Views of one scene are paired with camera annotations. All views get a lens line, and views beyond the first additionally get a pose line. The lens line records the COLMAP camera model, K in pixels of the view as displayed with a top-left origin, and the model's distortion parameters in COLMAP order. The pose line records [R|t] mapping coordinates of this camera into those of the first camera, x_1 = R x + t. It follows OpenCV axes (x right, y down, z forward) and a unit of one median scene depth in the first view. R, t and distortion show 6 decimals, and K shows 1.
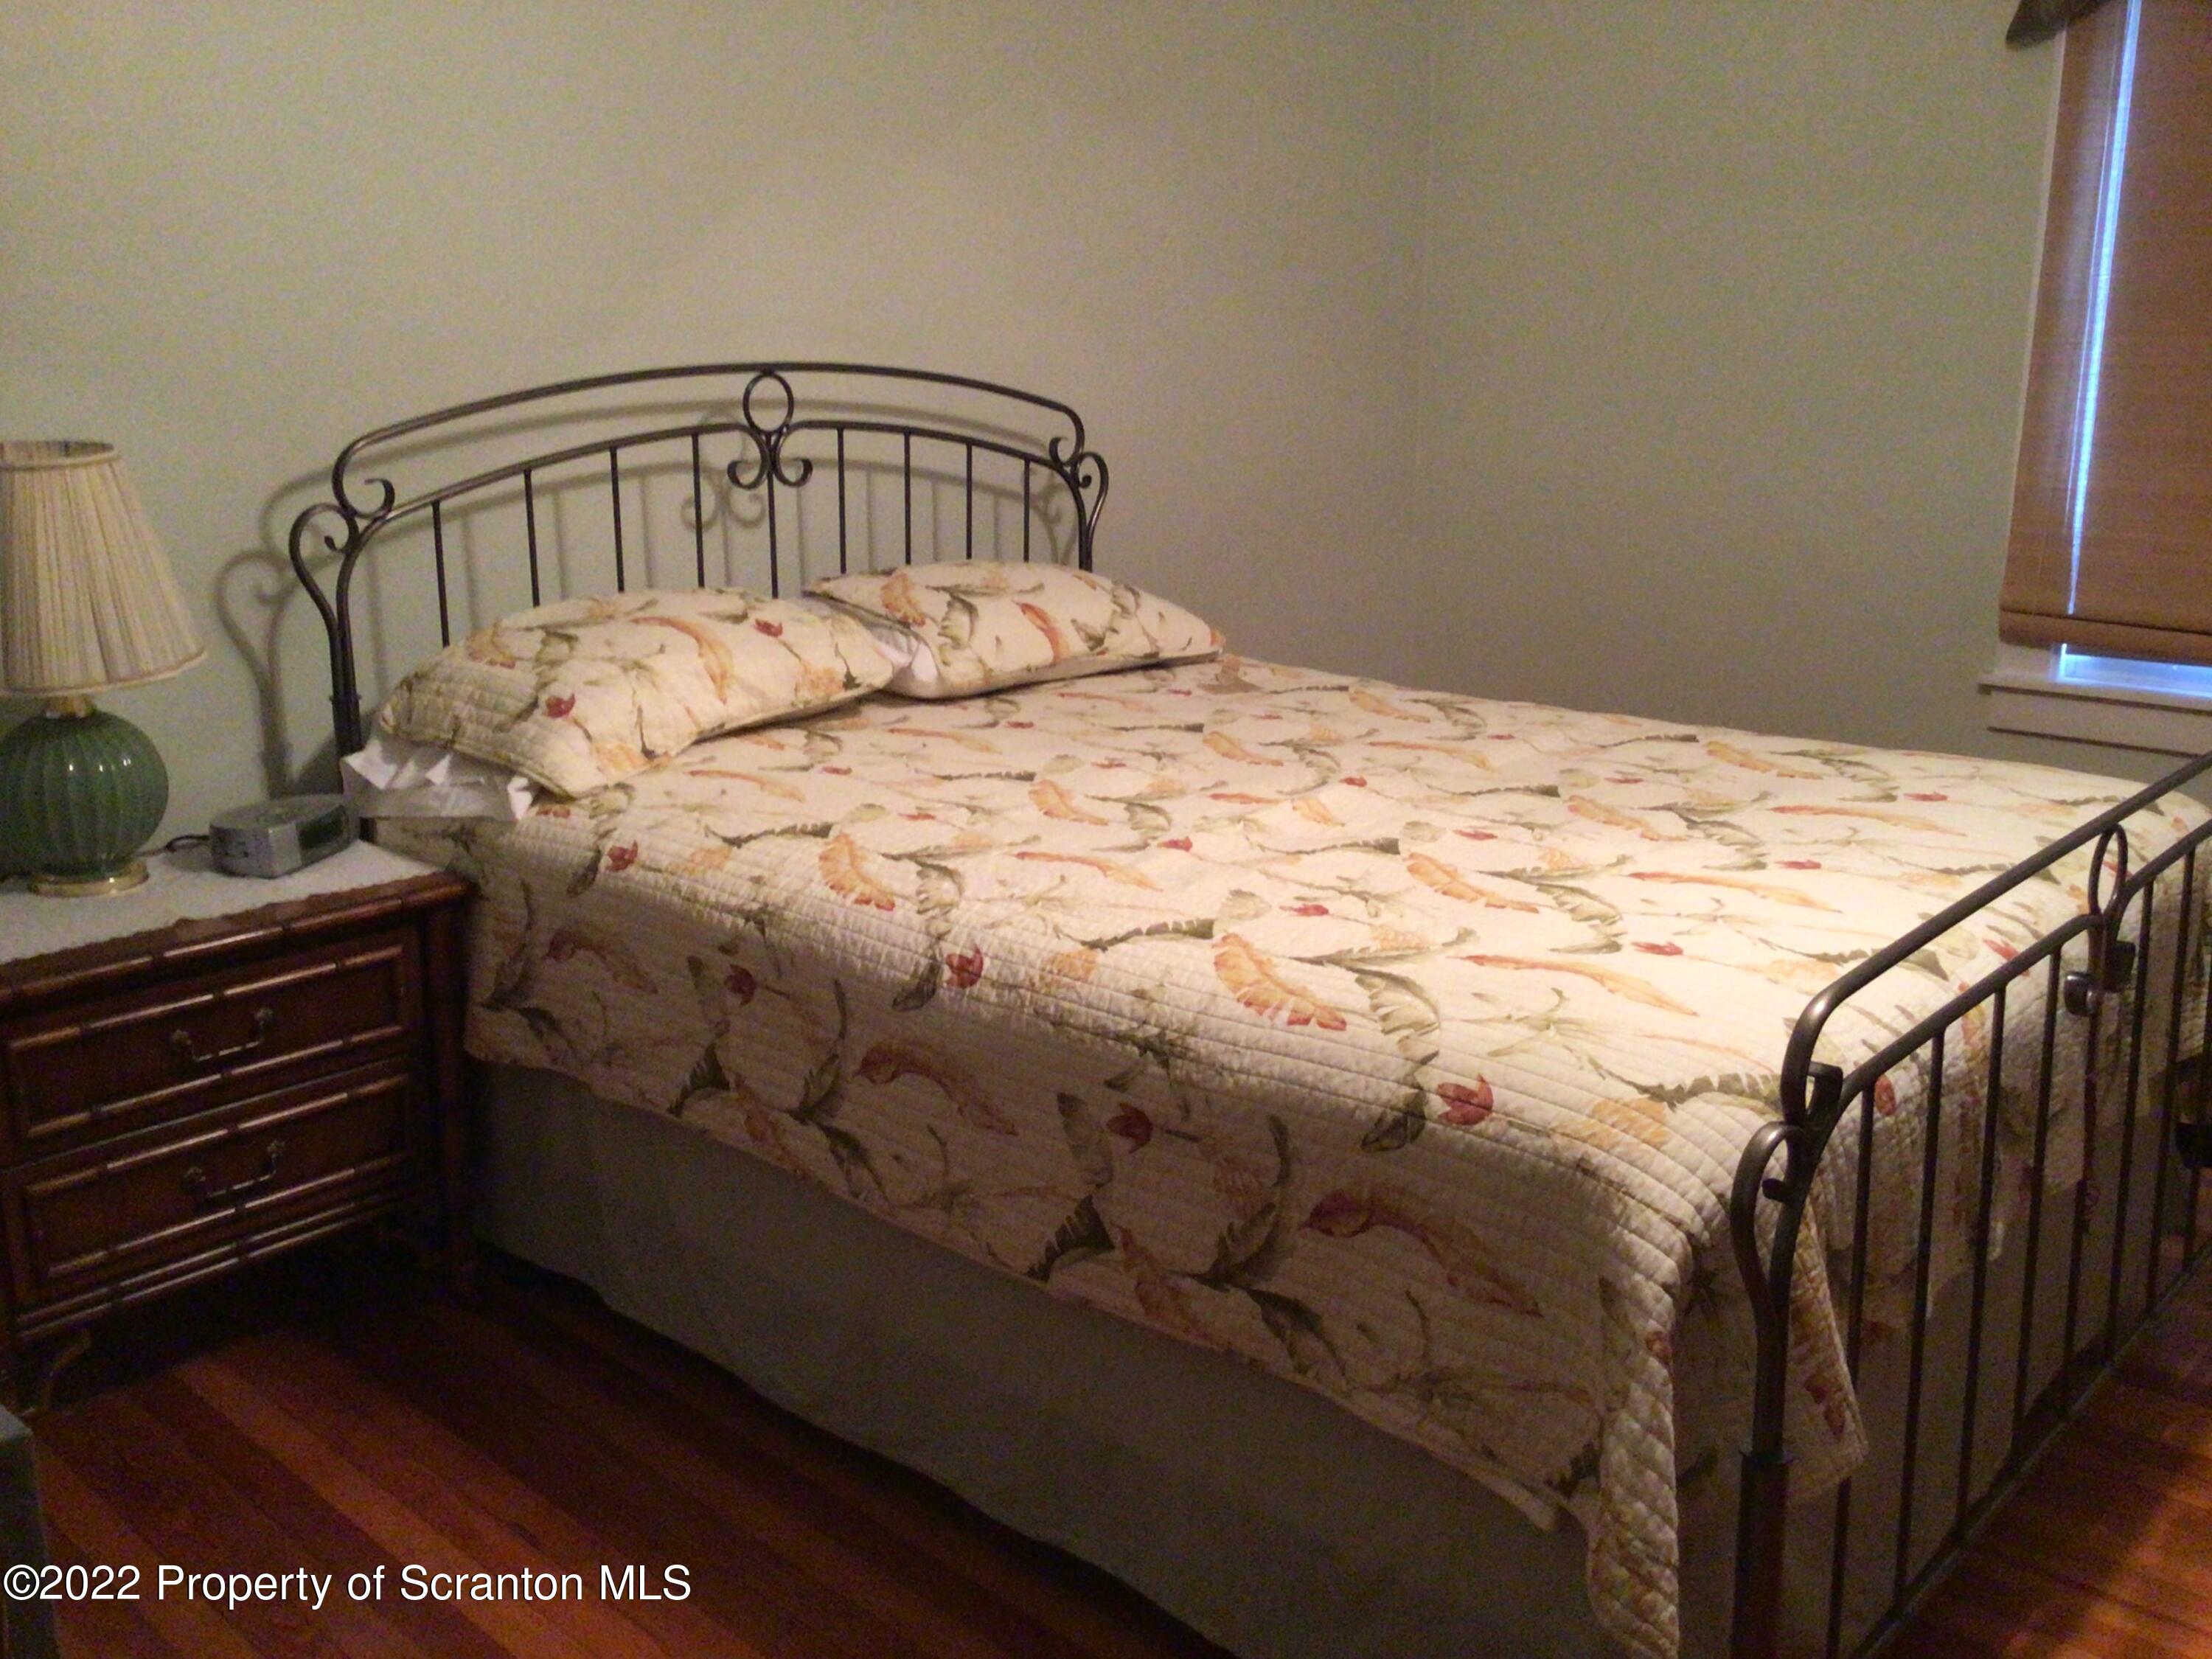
lens RADIAL K [[1980.4, 0, 1106.0], [0, 1980.4, 829.5], [0, 0, 1]] dist [0.095163, -0.196237]
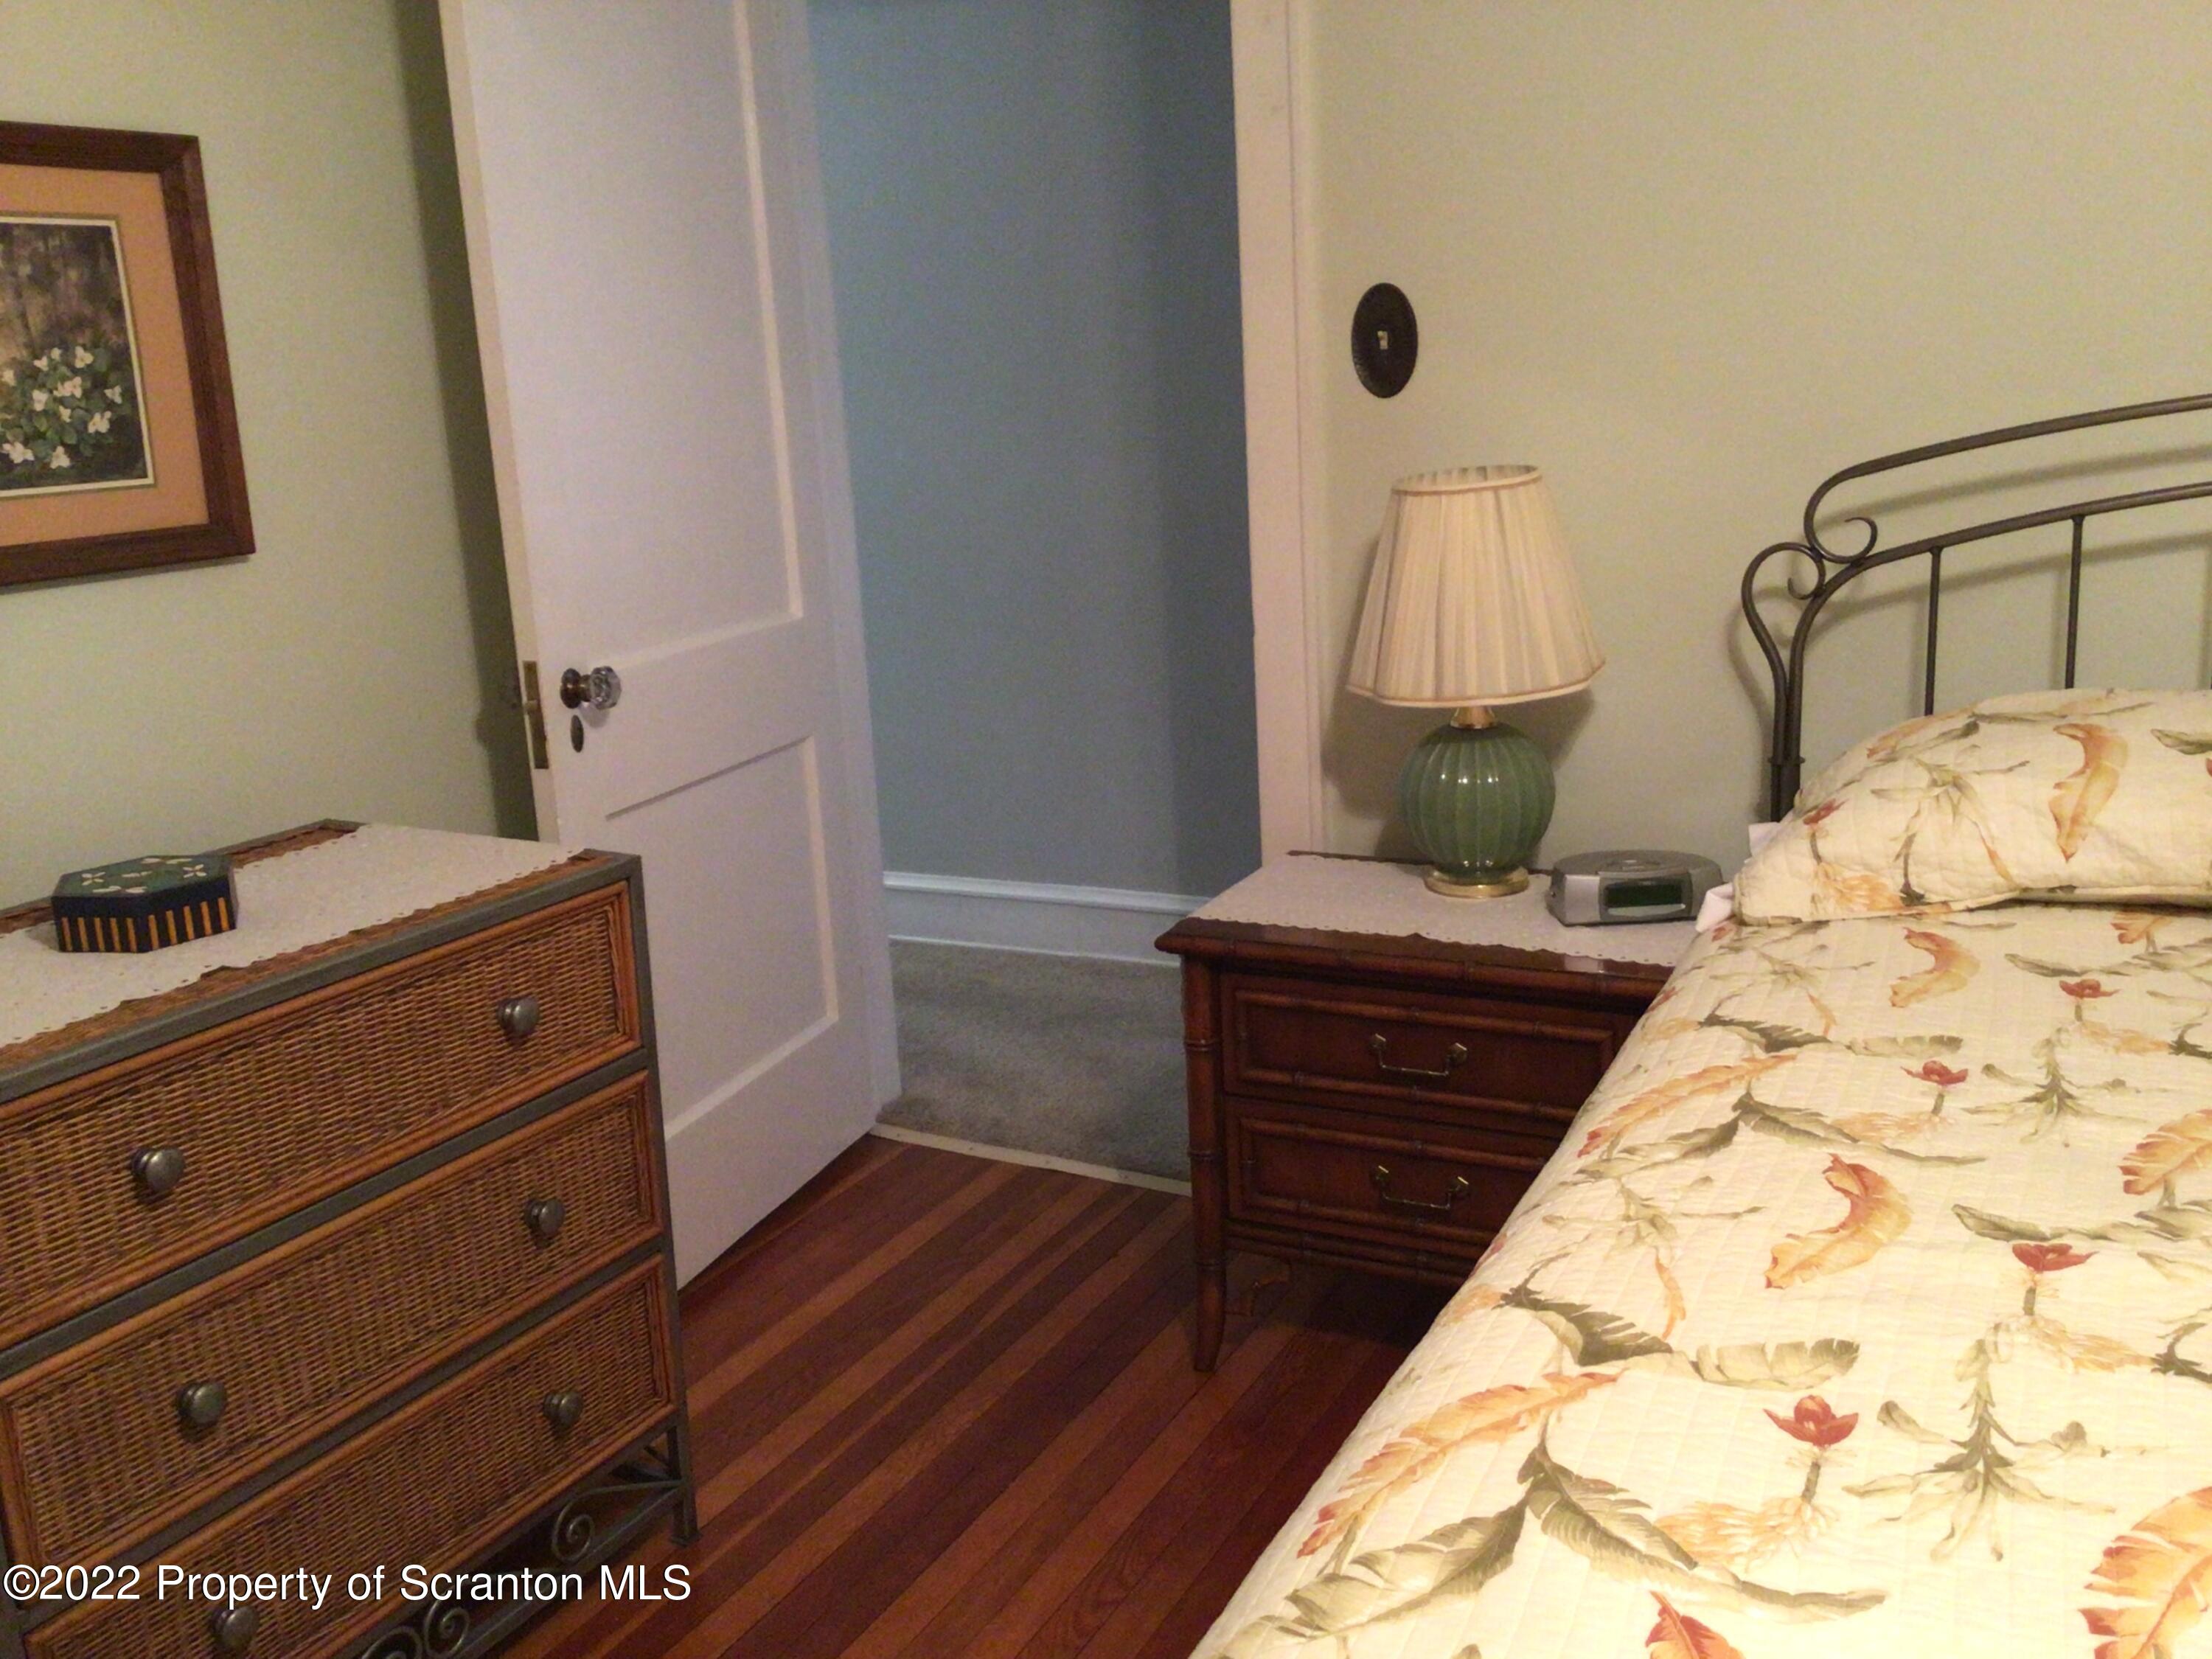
lens RADIAL K [[1980.4, 0, 1106.0], [0, 1980.4, 829.5], [0, 0, 1]] dist [0.095163, -0.196237]
pose [[0.266996, 0.210439, -0.940441, 0.481436], [-0.196659, 0.967229, 0.160601, -0.150216], [0.943418, 0.142067, 0.299631, 0.572883]]
